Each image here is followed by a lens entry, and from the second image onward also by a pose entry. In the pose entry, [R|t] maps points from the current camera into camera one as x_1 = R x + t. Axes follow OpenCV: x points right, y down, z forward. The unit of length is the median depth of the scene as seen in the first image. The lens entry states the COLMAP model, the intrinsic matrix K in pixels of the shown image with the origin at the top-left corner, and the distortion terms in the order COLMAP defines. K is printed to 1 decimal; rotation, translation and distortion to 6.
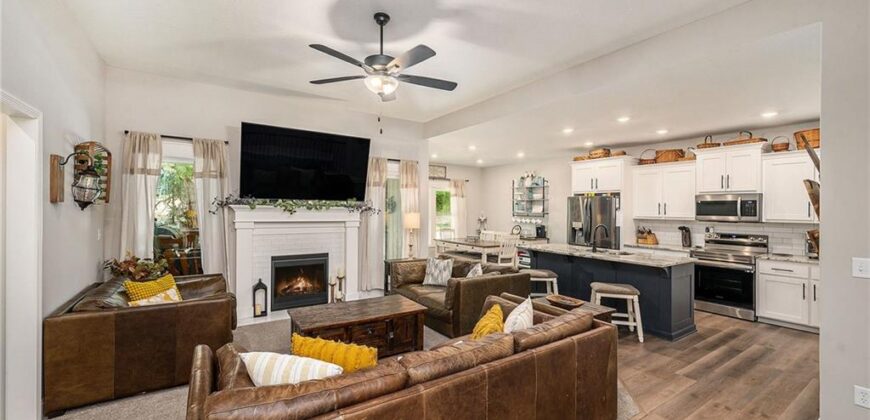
lens RADIAL K [[348.6, 0, 437.4], [0, 348.6, 202.6], [0, 0, 1]] dist [0.002502, -0.000336]
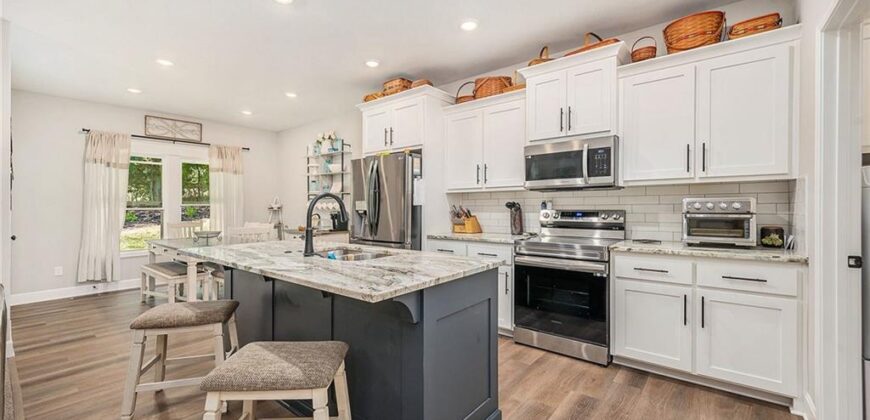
lens RADIAL K [[348.6, 0, 442.1], [0, 348.6, 206.9], [0, 0, 1]] dist [0.002502, -0.000336]
pose [[0.953432, -0.019937, 0.300949, 0.424155], [0.013254, 0.999618, 0.024232, 0.063527], [-0.301317, -0.019114, 0.953332, 0.476832]]
